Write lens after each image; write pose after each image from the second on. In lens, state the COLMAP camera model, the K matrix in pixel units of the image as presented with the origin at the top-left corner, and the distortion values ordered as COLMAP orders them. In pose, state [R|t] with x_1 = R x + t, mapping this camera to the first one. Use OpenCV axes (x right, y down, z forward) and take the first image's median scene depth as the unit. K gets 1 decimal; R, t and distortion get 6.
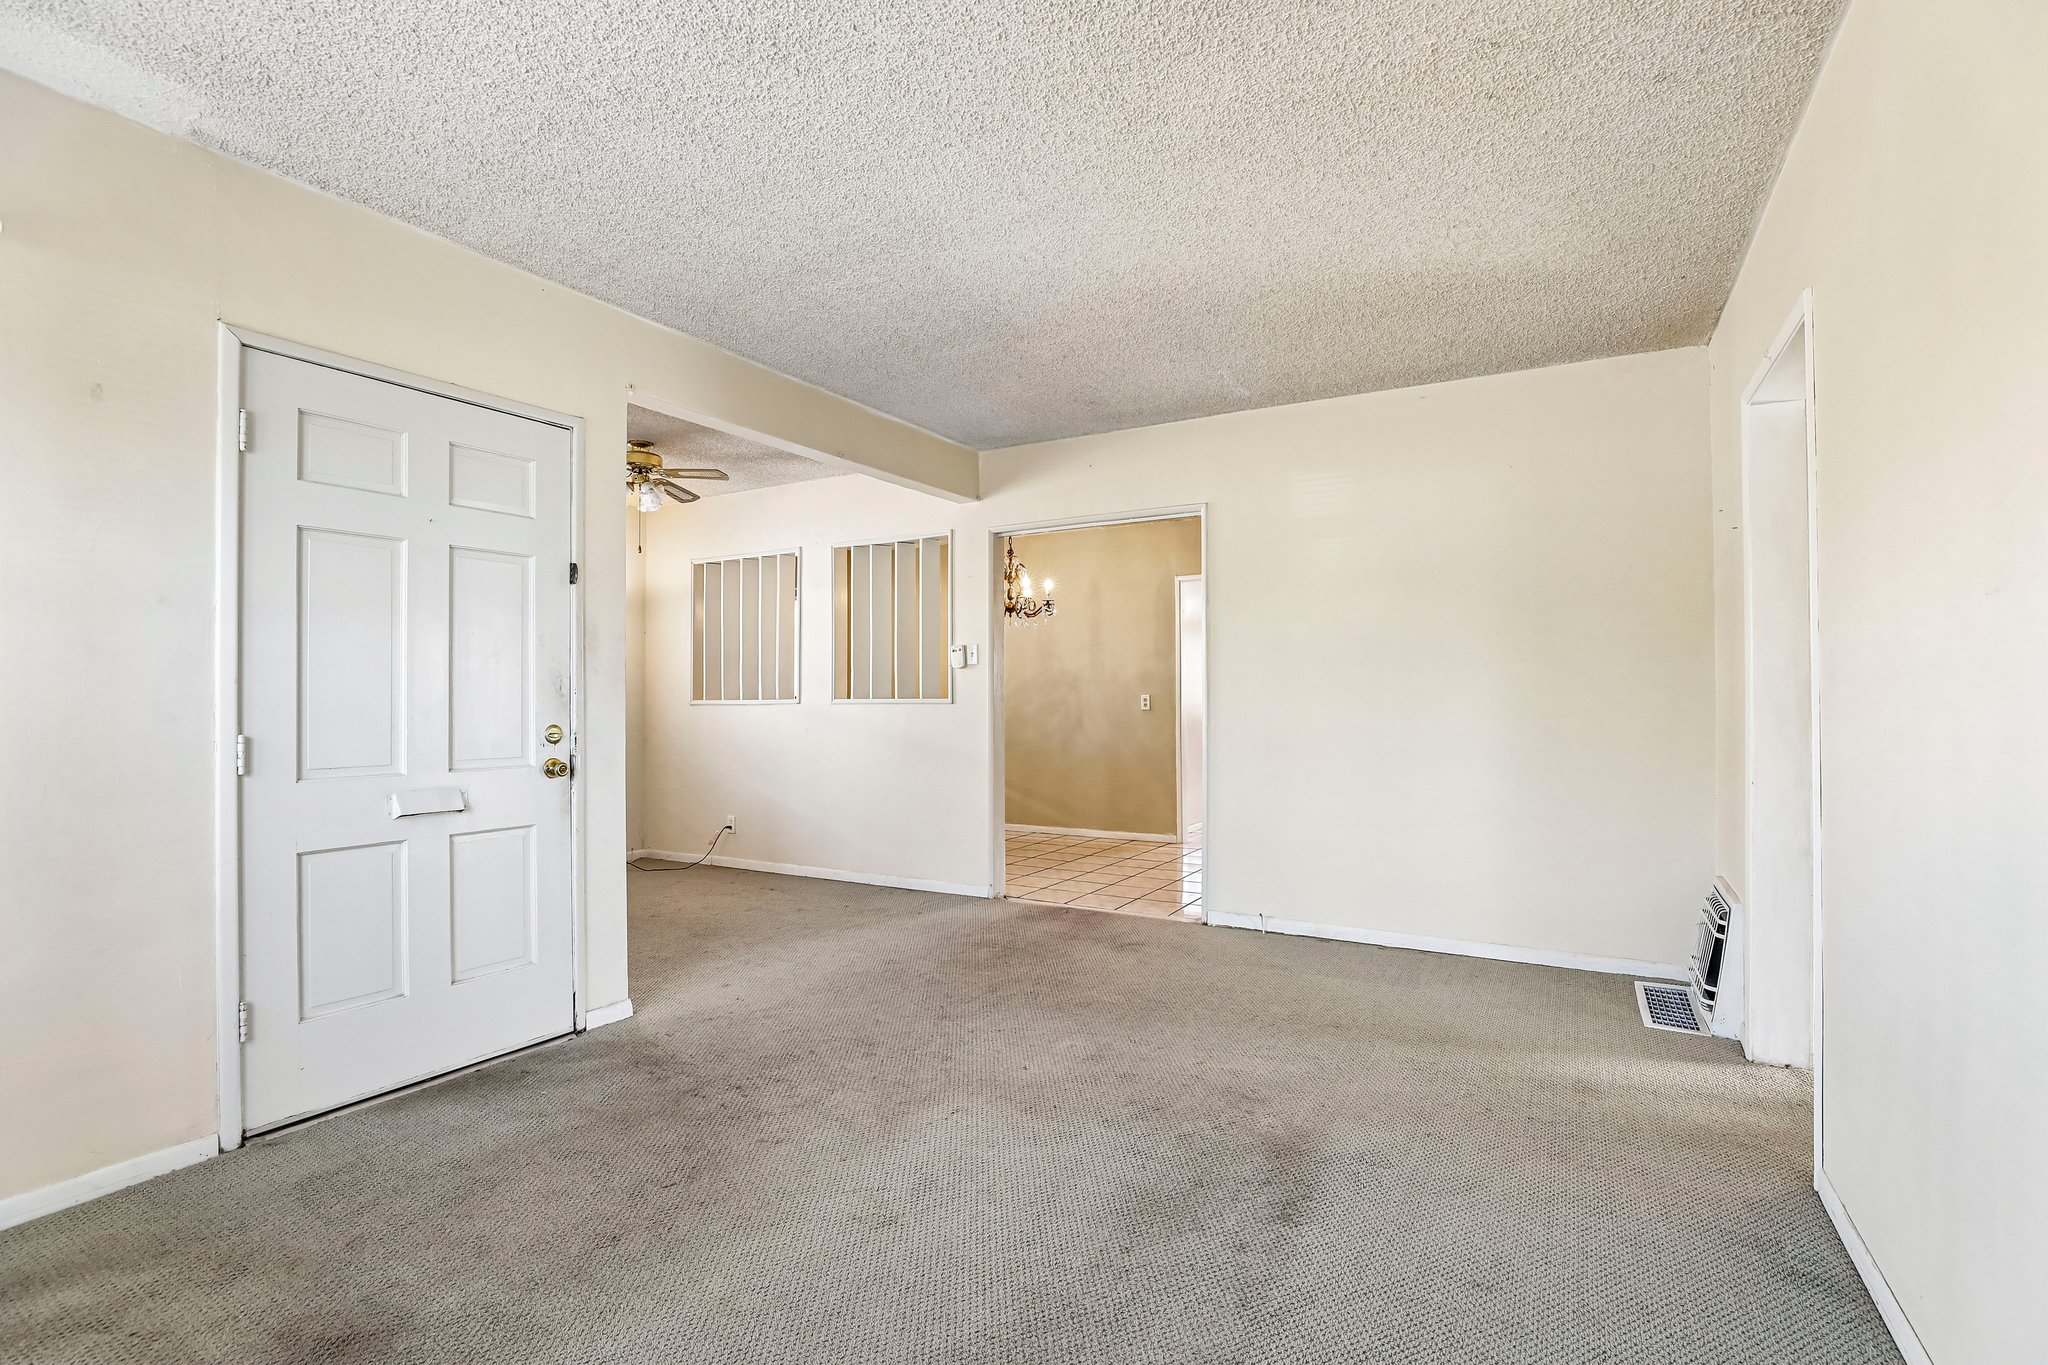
lens RADIAL K [[934.7, 0, 1033.3], [0, 934.7, 690.0], [0, 0, 1]] dist [-0.049529, 0.017550]
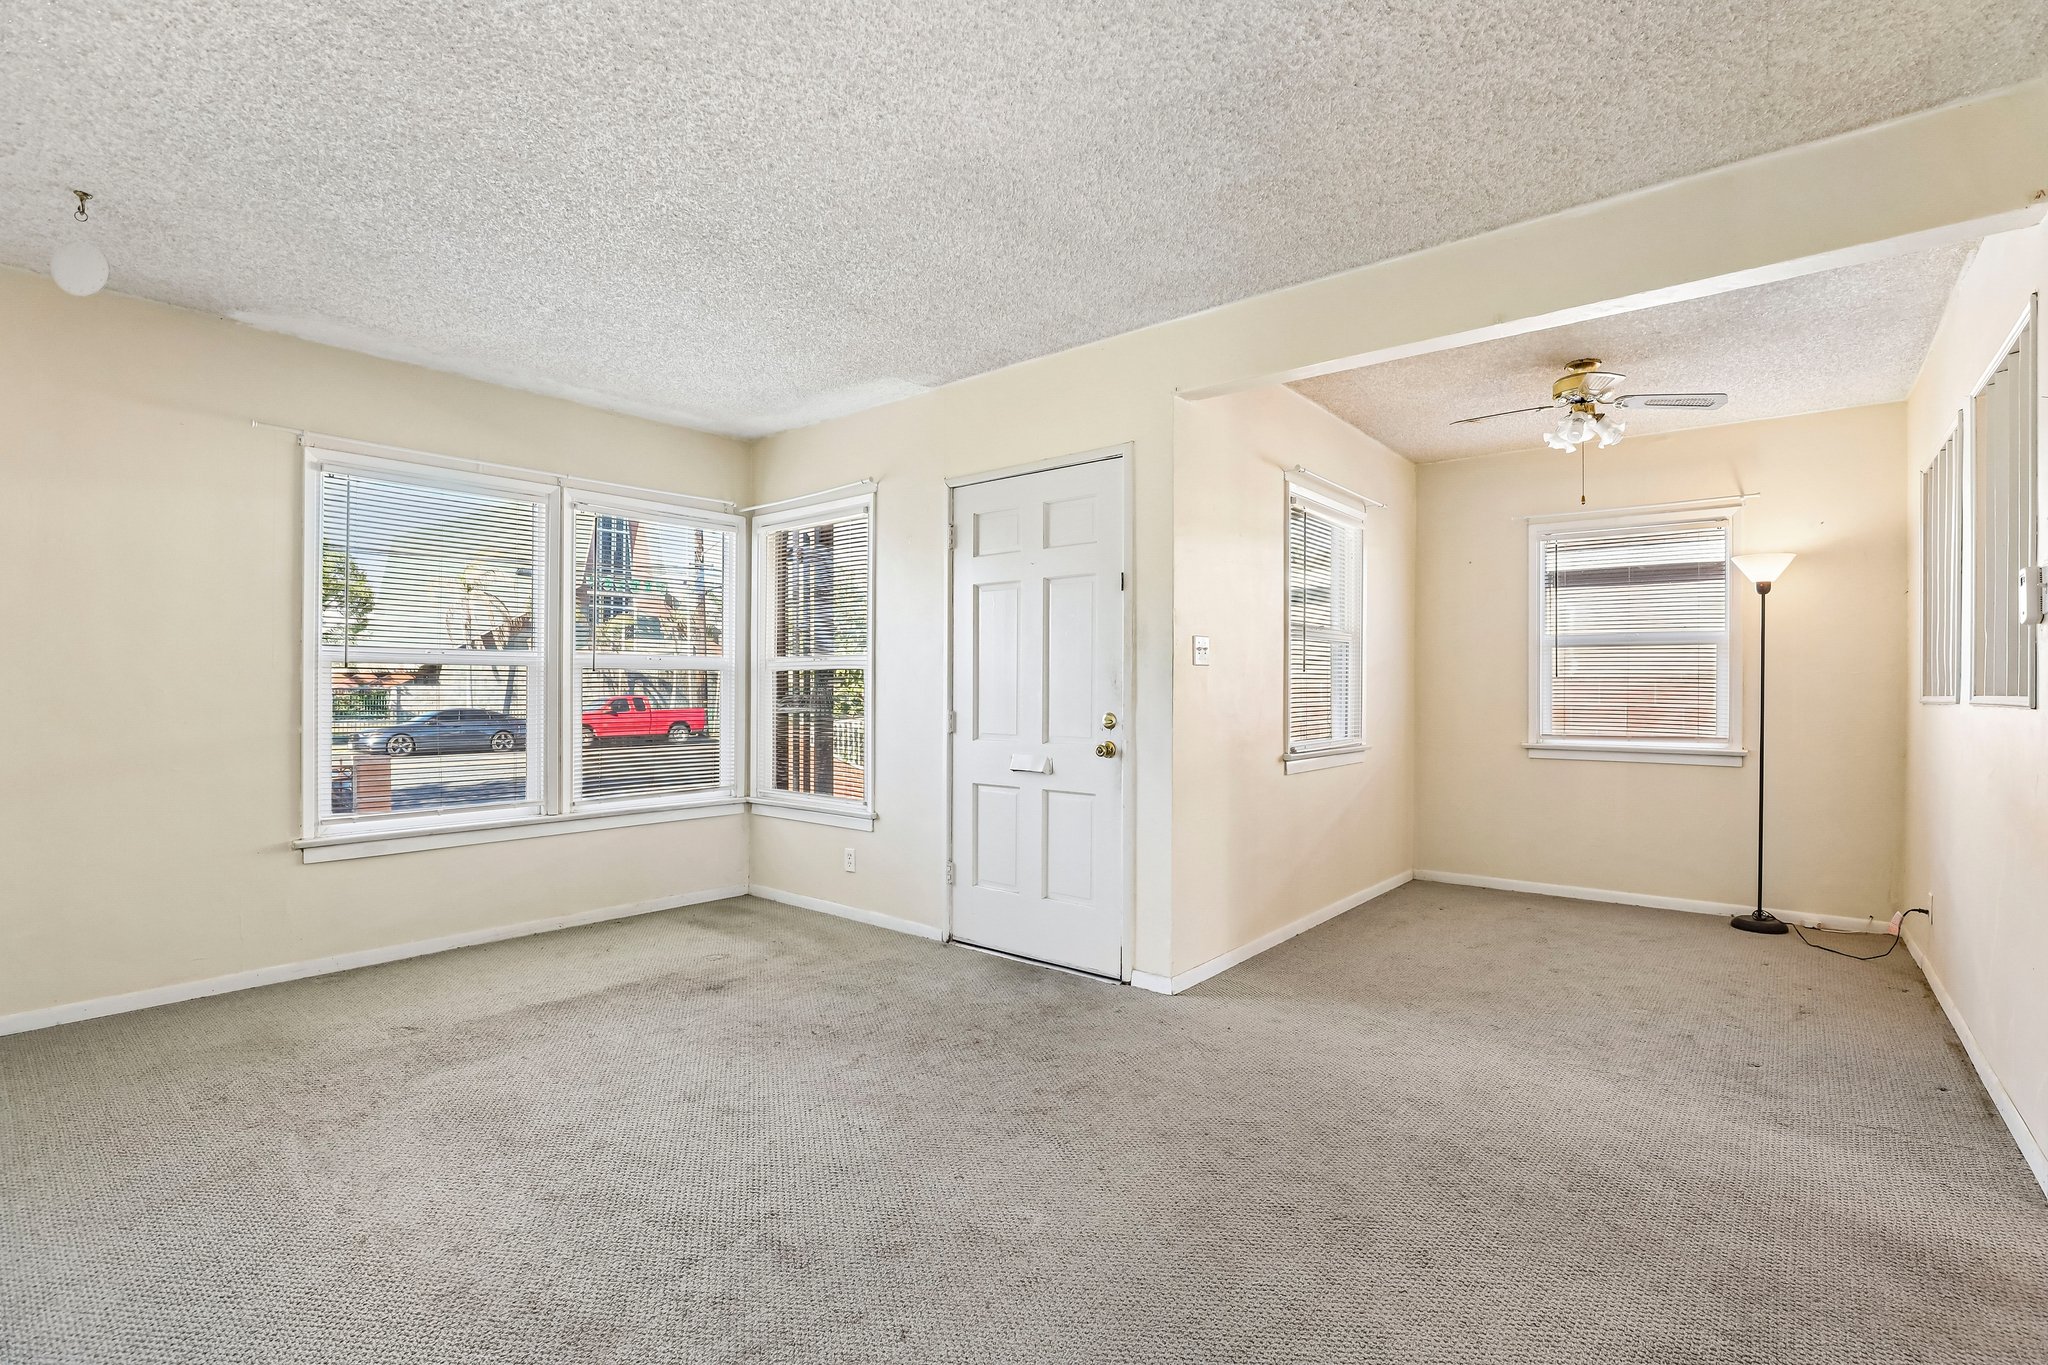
lens RADIAL K [[934.7, 0, 1033.3], [0, 934.7, 690.0], [0, 0, 1]] dist [-0.049529, 0.017550]
pose [[-0.162288, 0.002493, -0.986740, 0.681557], [0.005426, 0.999984, 0.001634, 0.005671], [0.986728, -0.005089, -0.162299, 1.106072]]
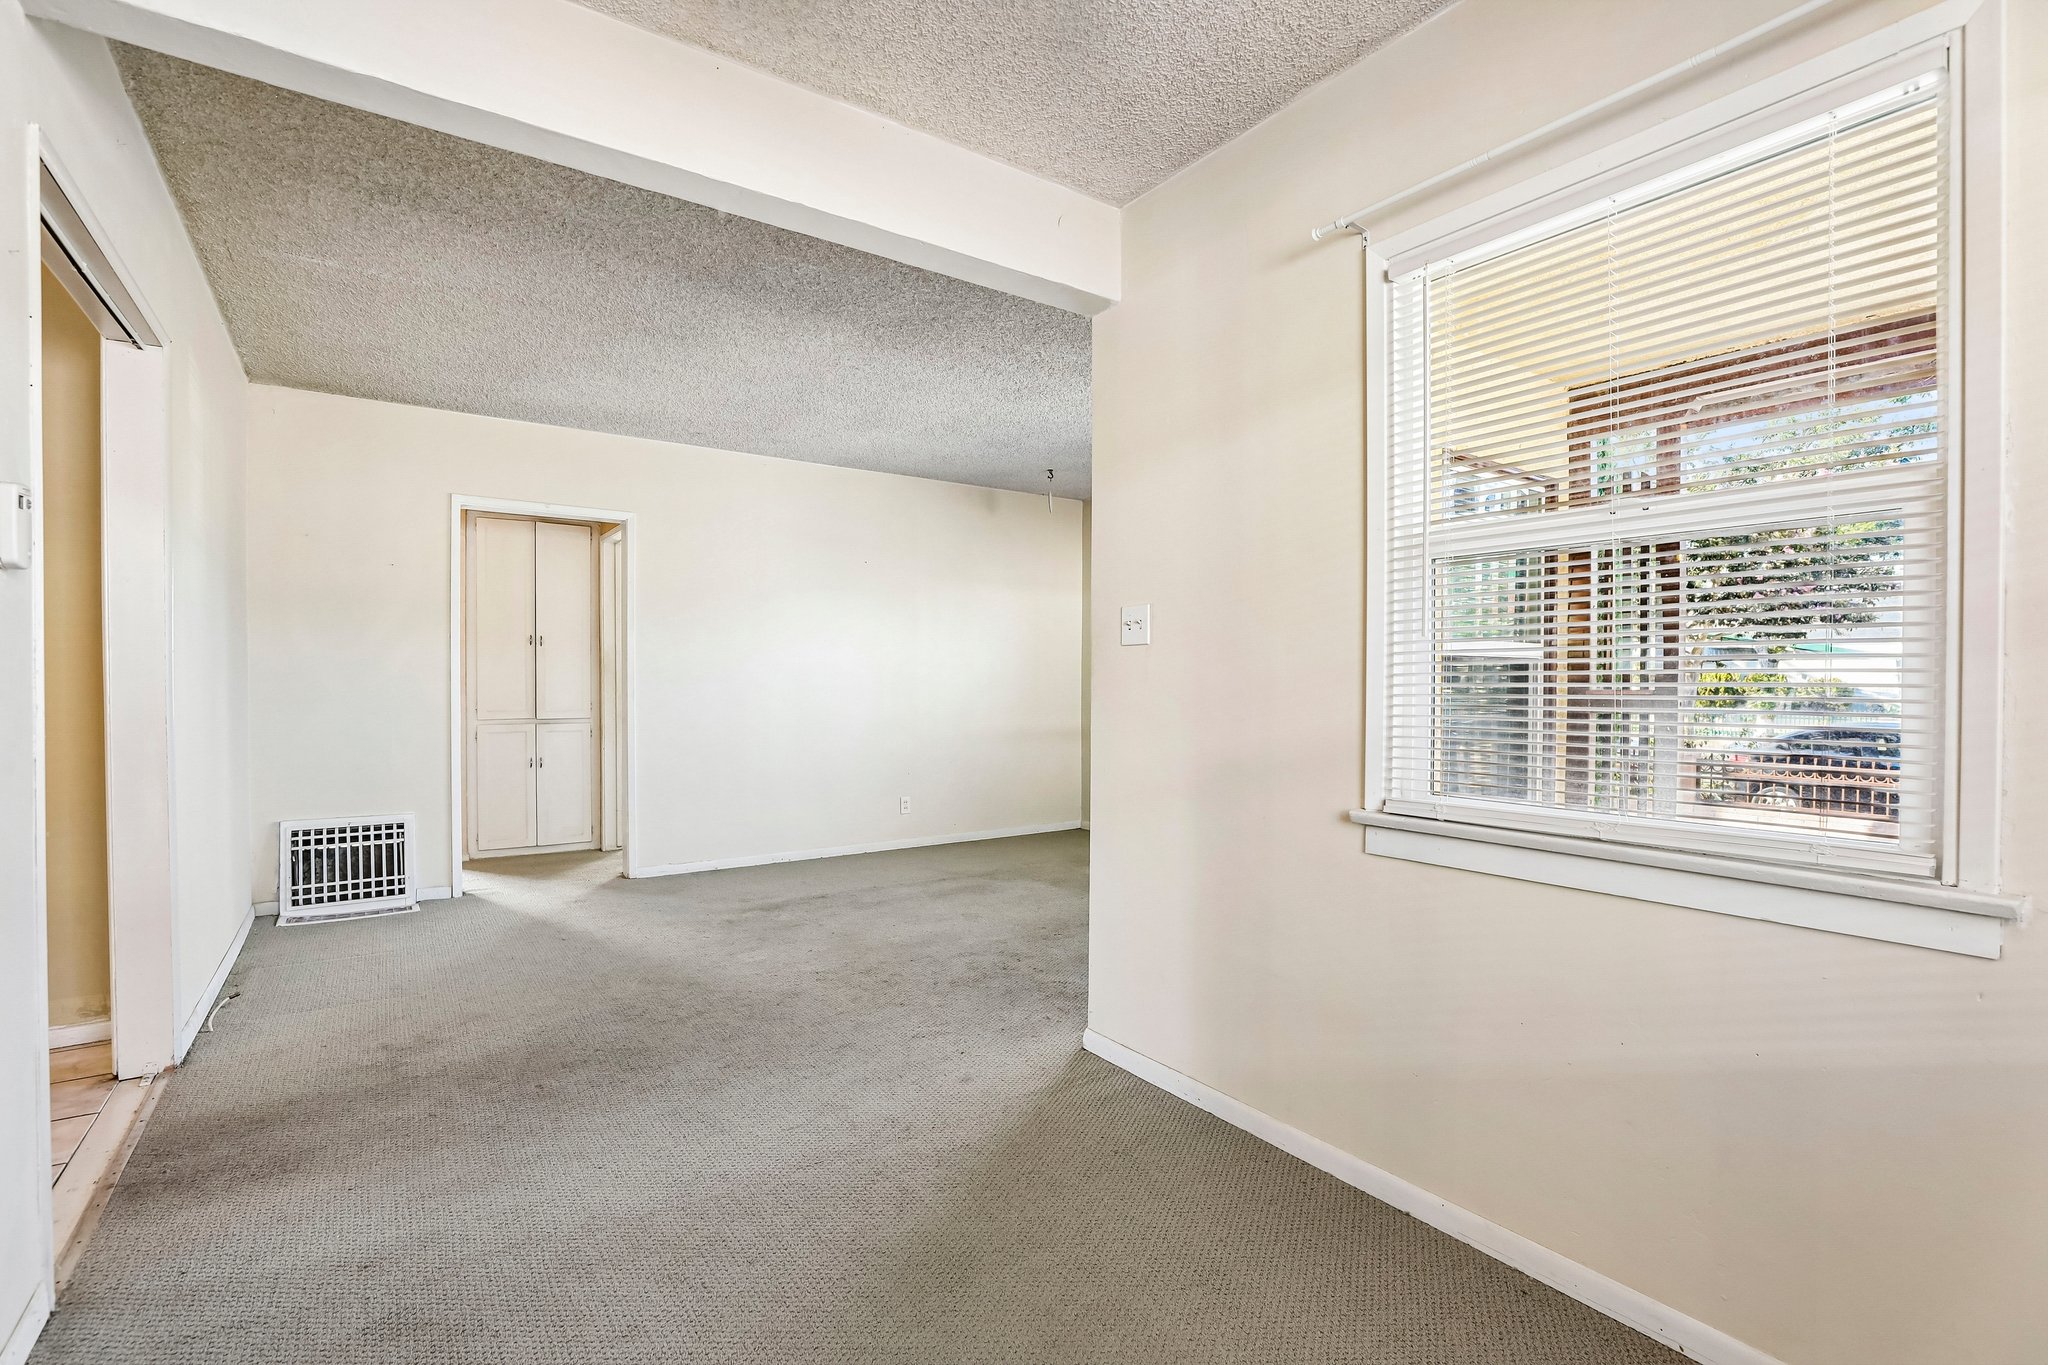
lens RADIAL K [[934.7, 0, 1033.3], [0, 934.7, 690.0], [0, 0, 1]] dist [-0.049529, 0.017550]
pose [[-0.909068, -0.005011, 0.416617, -0.816867], [-0.004789, 0.999987, 0.001579, 0.018858], [-0.416620, -0.000560, -0.909081, 1.966398]]
